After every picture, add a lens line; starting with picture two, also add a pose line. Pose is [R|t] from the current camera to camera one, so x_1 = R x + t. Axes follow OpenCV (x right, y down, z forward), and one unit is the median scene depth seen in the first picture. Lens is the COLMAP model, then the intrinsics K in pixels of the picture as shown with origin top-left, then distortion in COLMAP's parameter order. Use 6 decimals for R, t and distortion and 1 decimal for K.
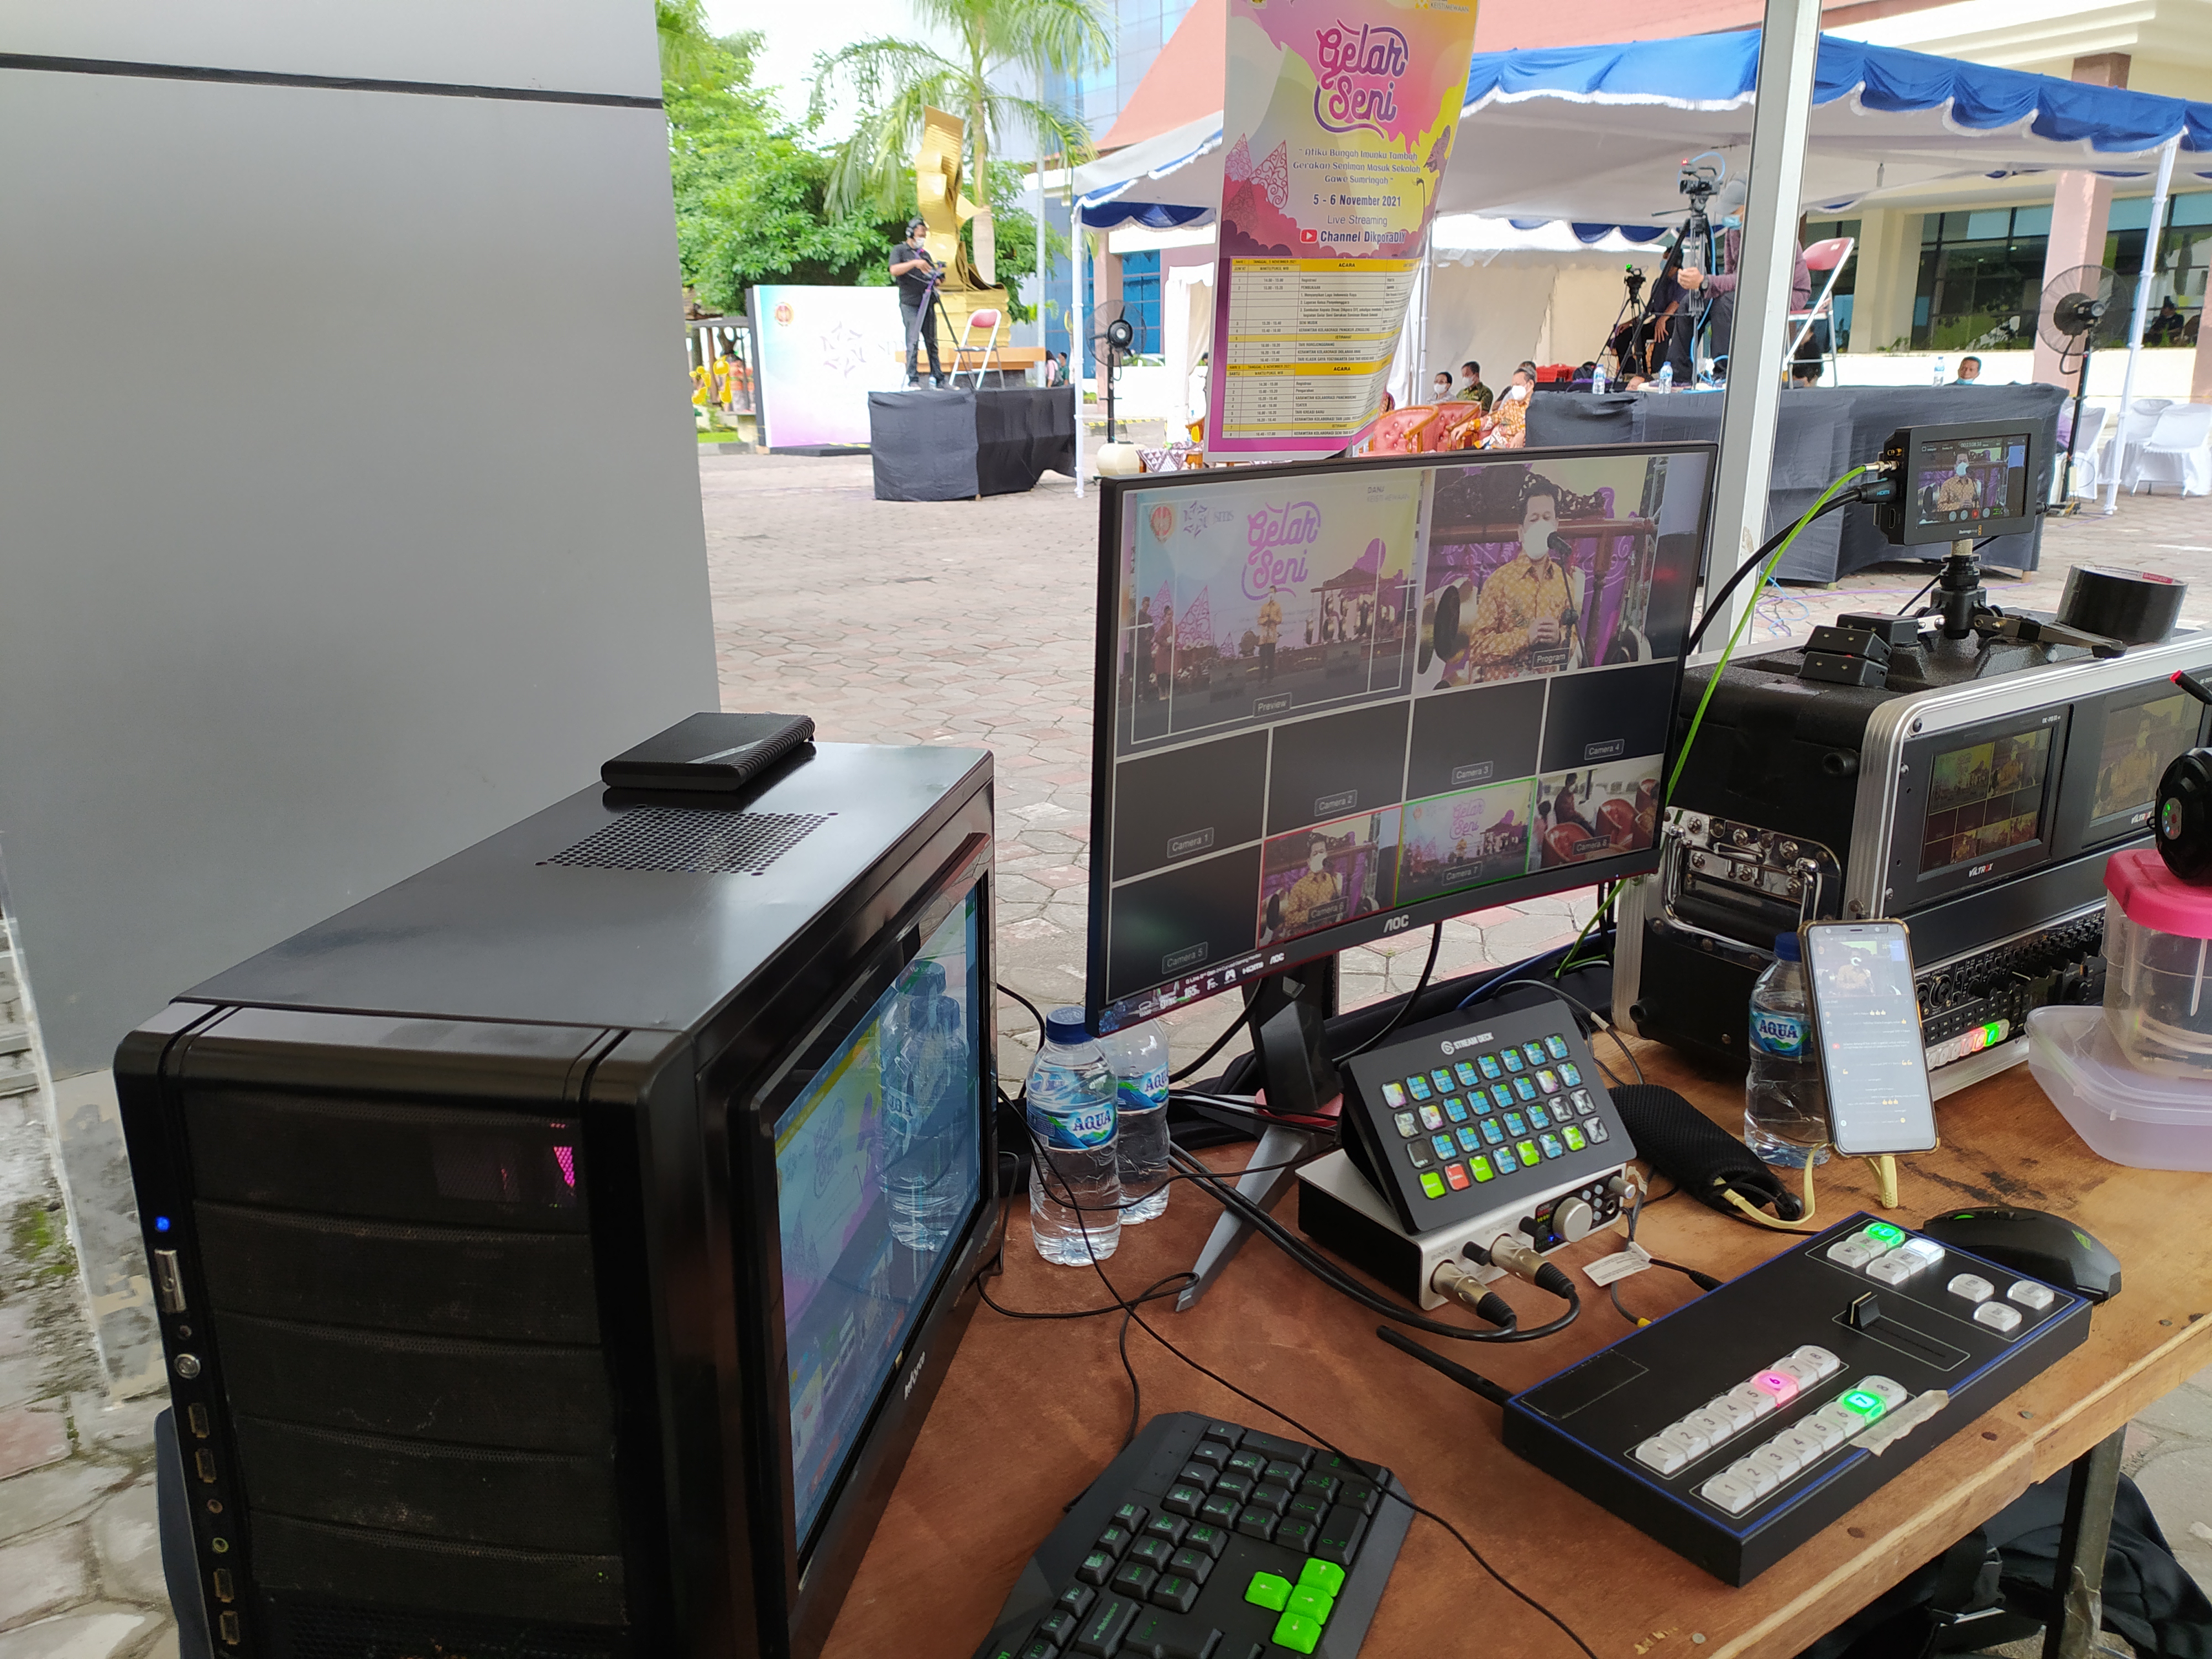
lens RADIAL K [[1629.8, 0, 1087.4], [0, 1629.8, 833.8], [0, 0, 1]] dist [0.062533, -0.066772]
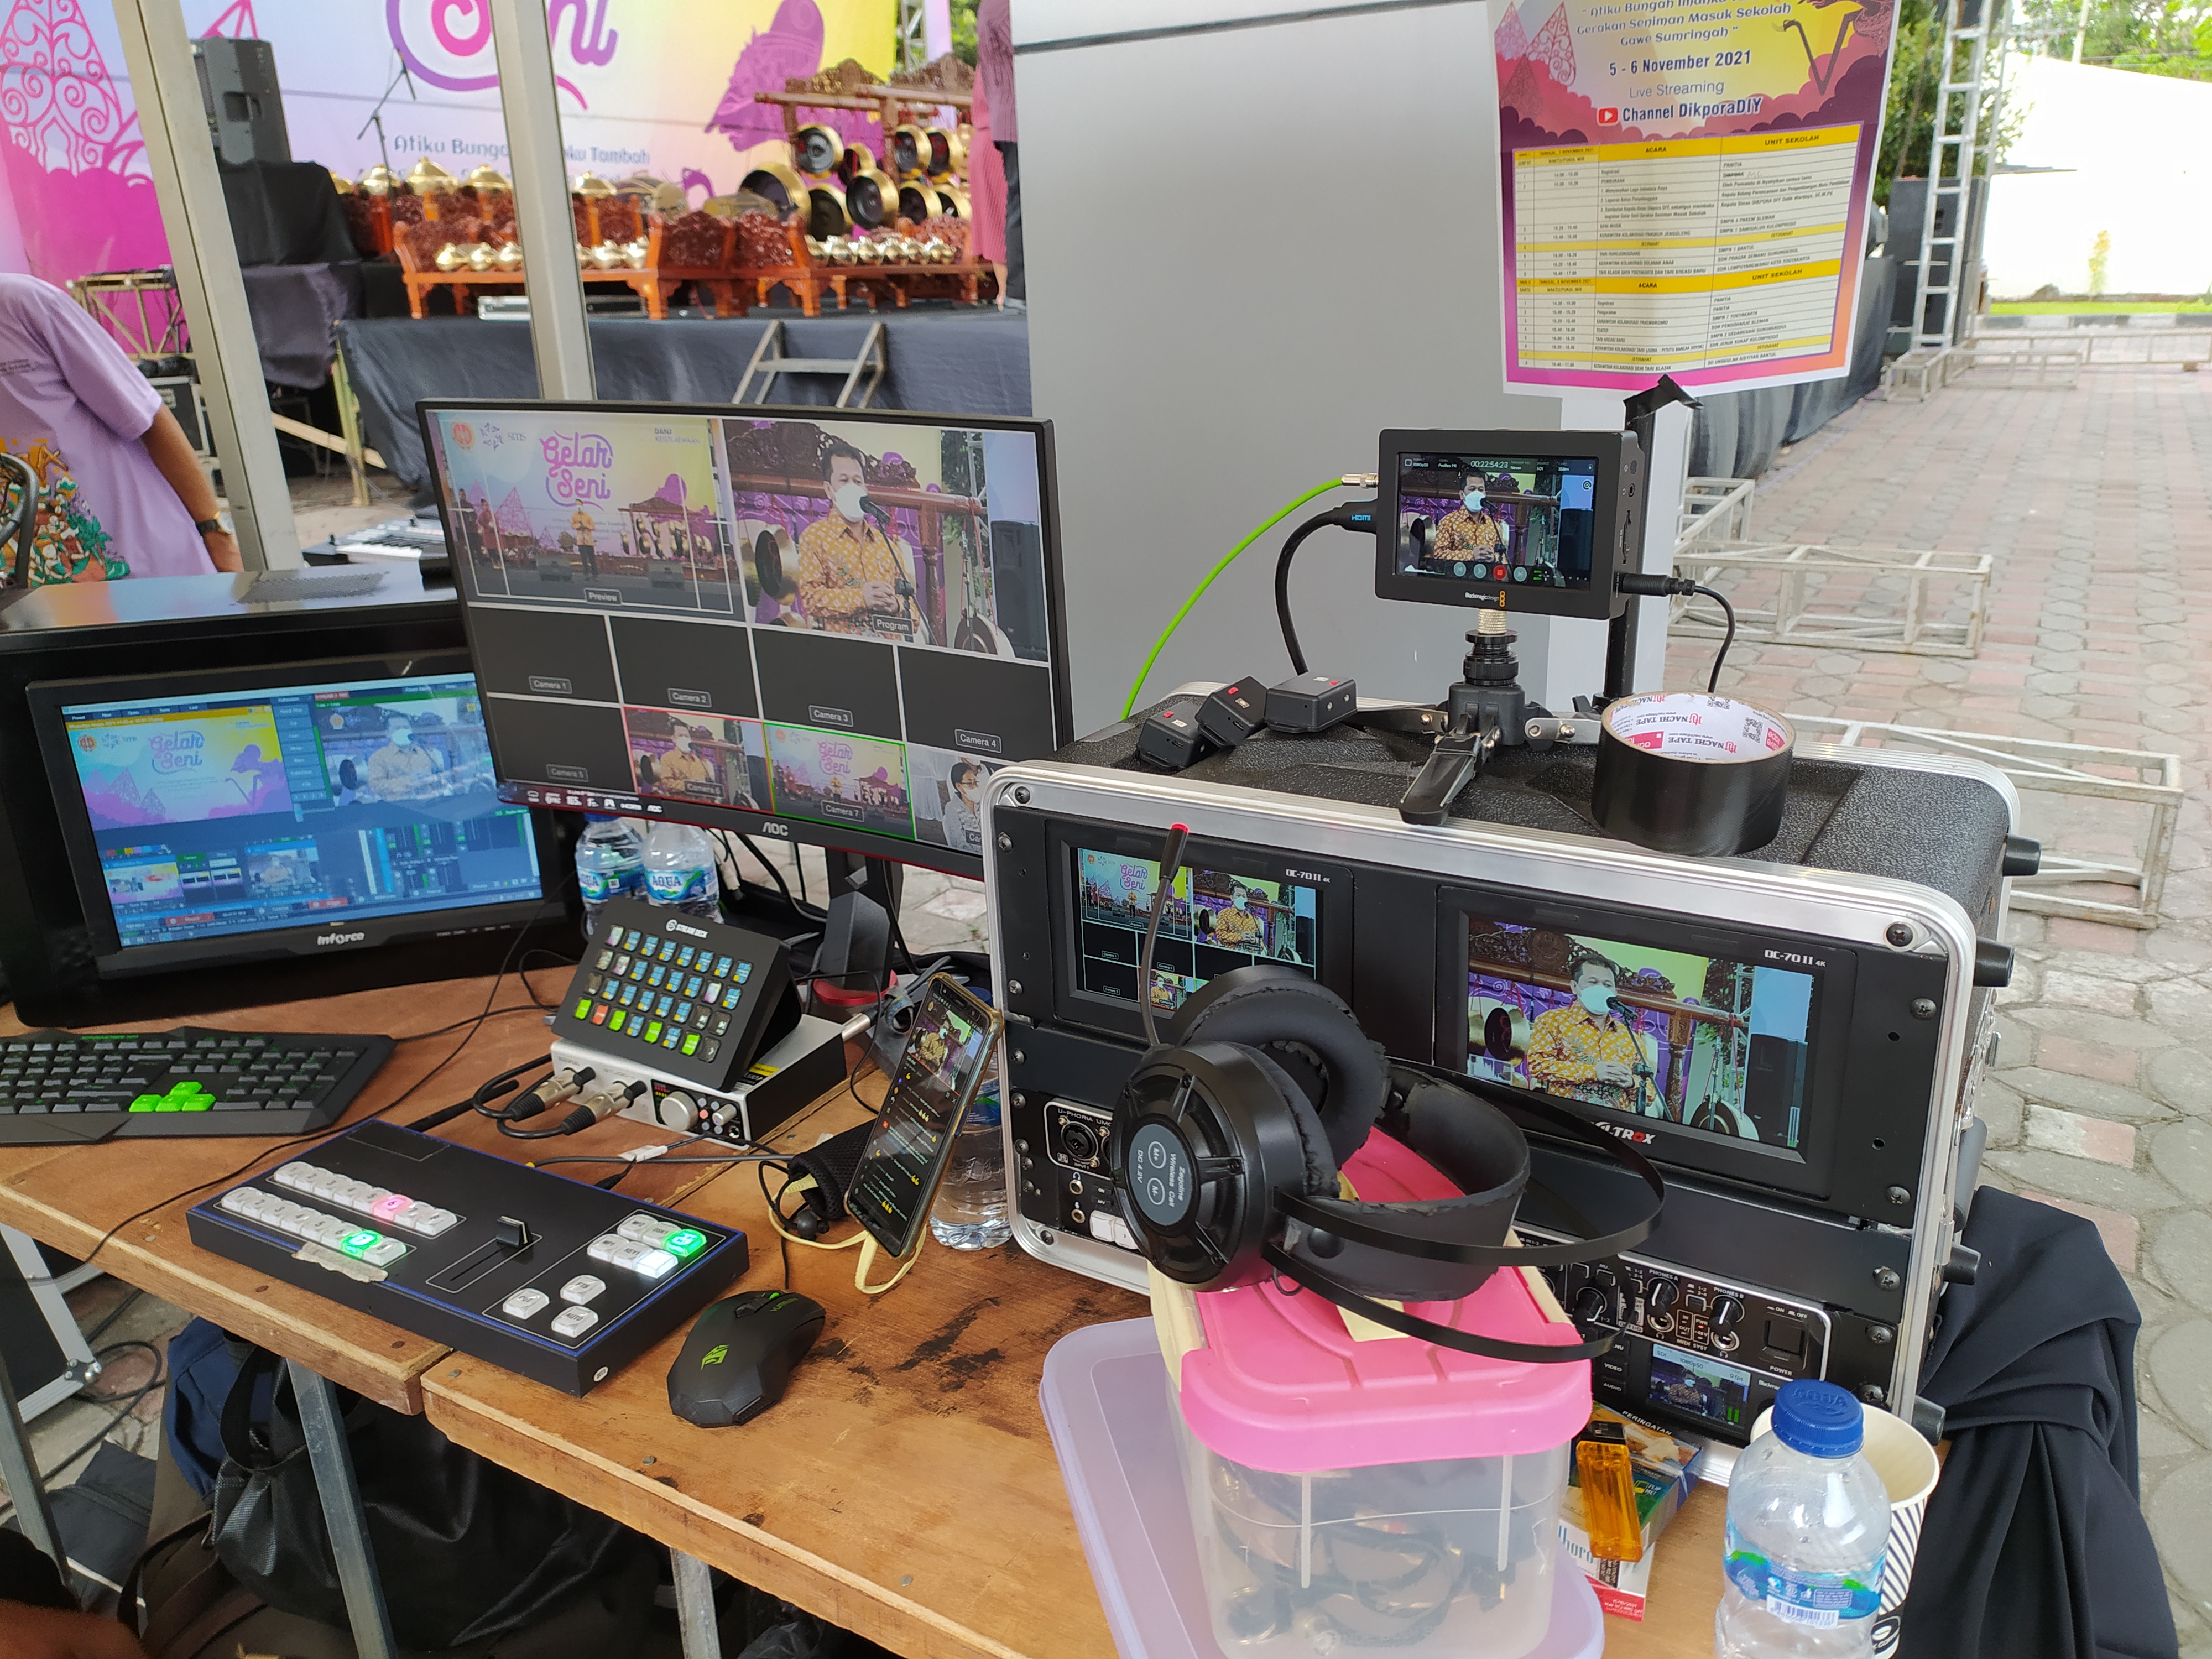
lens RADIAL K [[1629.8, 0, 1102.3], [0, 1629.8, 831.5], [0, 0, 1]] dist [0.062533, -0.066772]
pose [[0.442490, 0.303410, -0.843887, 1.244199], [-0.224652, 0.948524, 0.223235, -0.244938], [0.868179, 0.090801, 0.487874, 0.662275]]
